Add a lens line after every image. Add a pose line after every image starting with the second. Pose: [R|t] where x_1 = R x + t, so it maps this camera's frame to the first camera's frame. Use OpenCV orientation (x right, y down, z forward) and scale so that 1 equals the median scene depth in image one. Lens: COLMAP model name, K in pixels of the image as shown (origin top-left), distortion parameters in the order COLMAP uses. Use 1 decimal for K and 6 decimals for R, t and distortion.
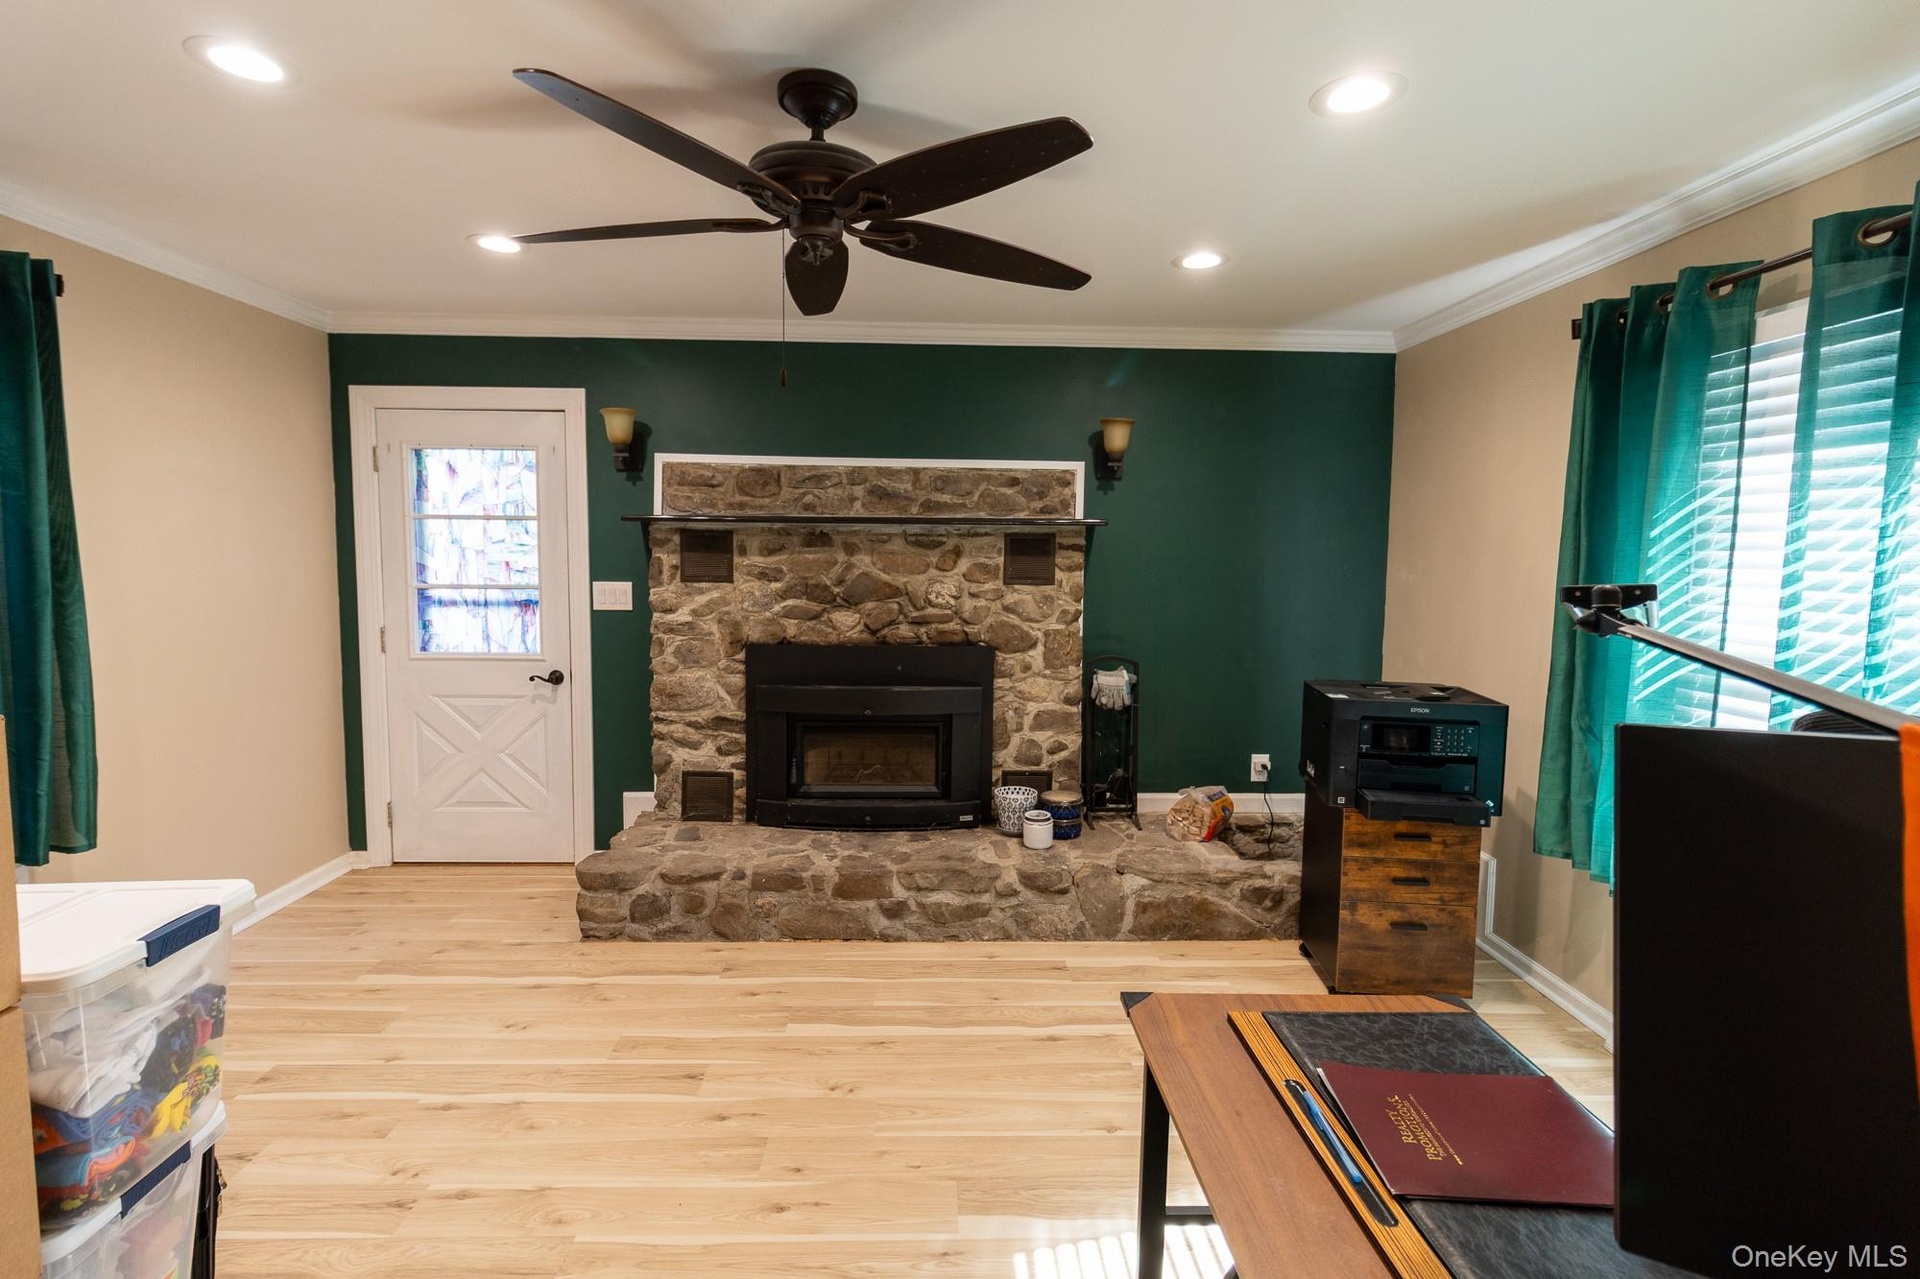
lens RADIAL K [[881.8, 0, 947.0], [0, 881.8, 632.7], [0, 0, 1]] dist [0.005815, 0.000669]
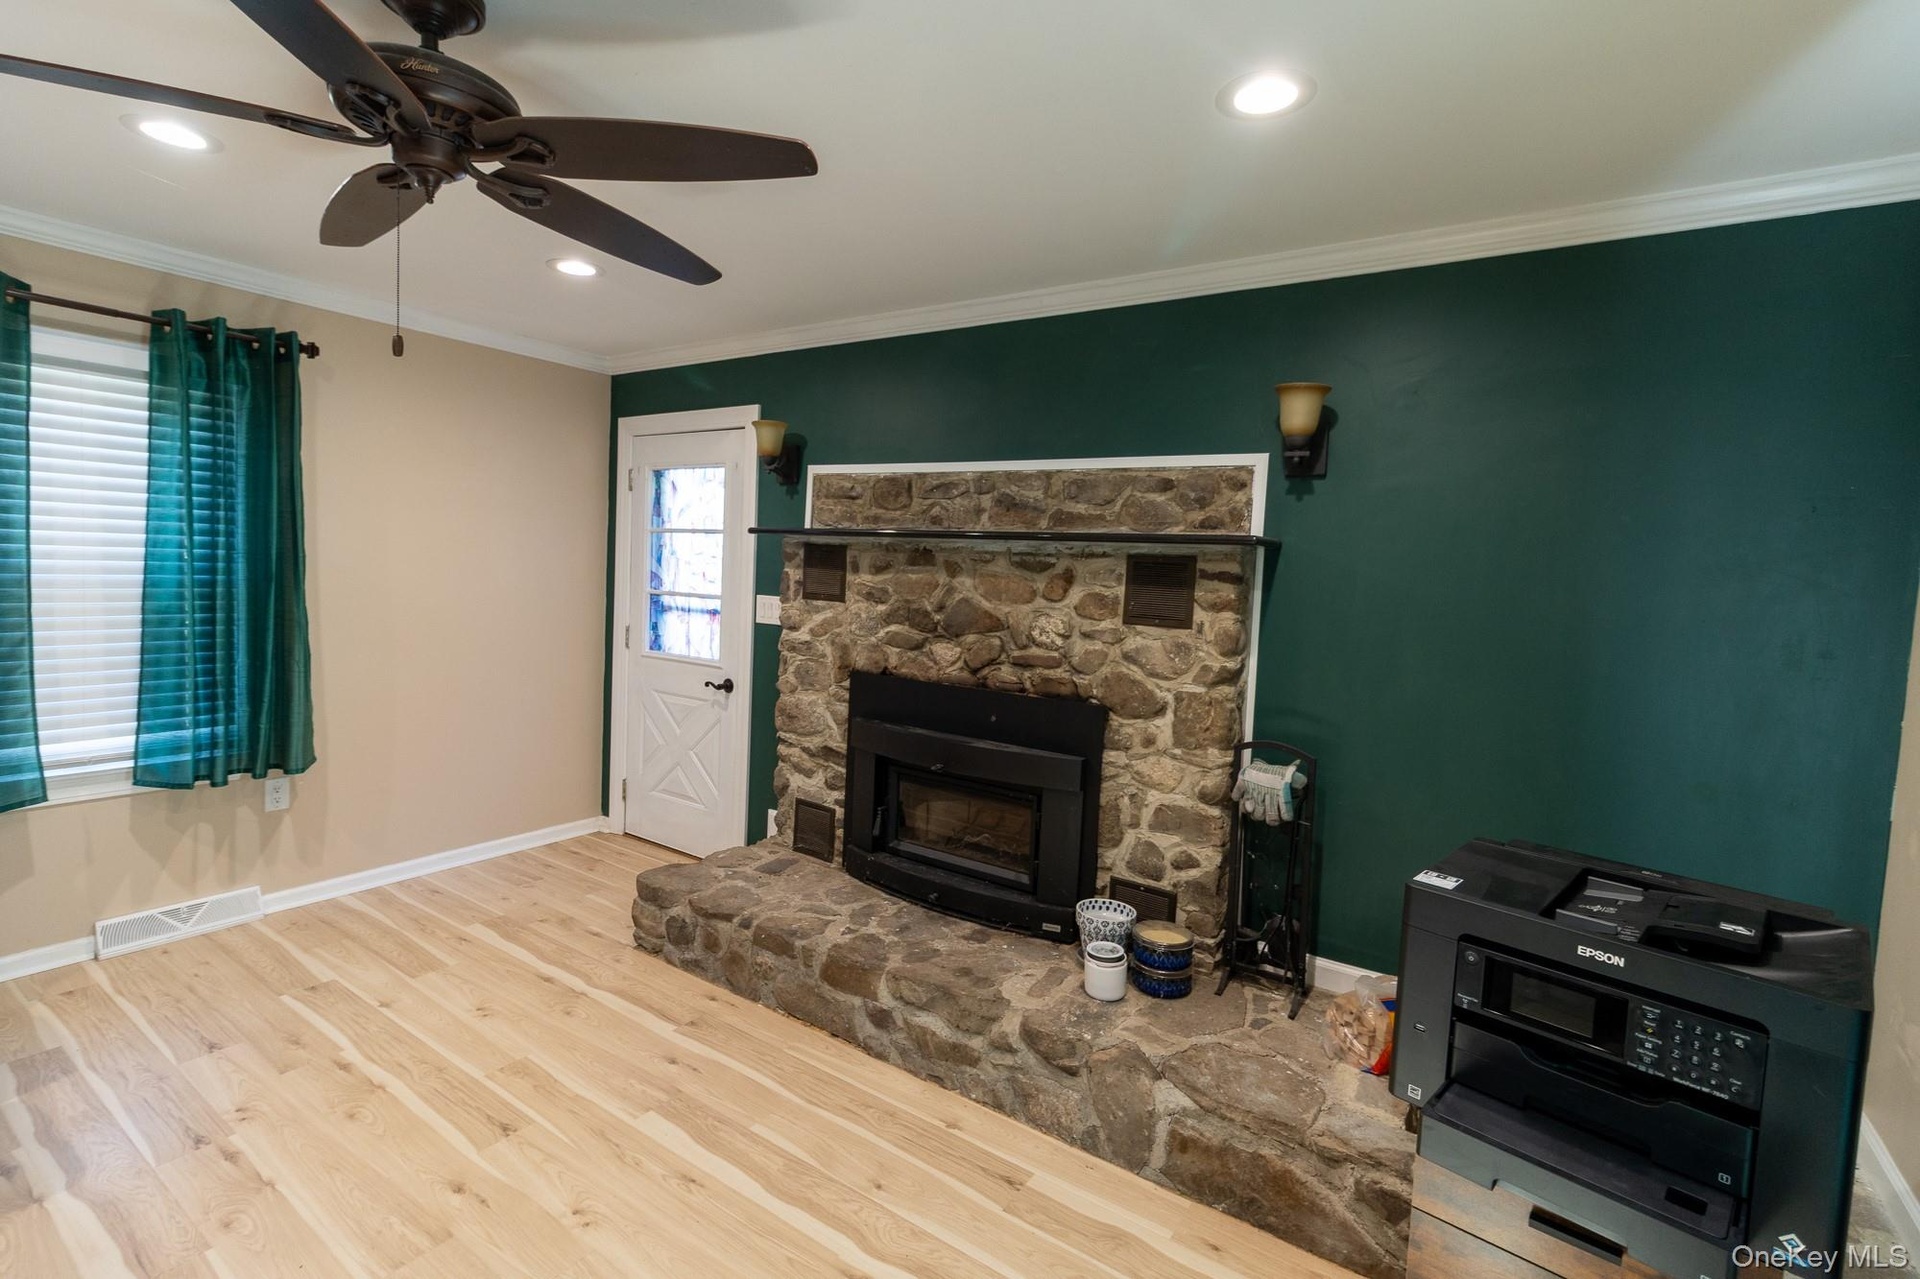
lens RADIAL K [[881.8, 0, 961.3], [0, 881.8, 632.3], [0, 0, 1]] dist [0.005815, 0.000669]
pose [[0.807520, 0.070280, -0.585638, 0.387293], [-0.091340, 0.995799, -0.006443, -0.030471], [0.582725, 0.058695, 0.810547, 0.327502]]
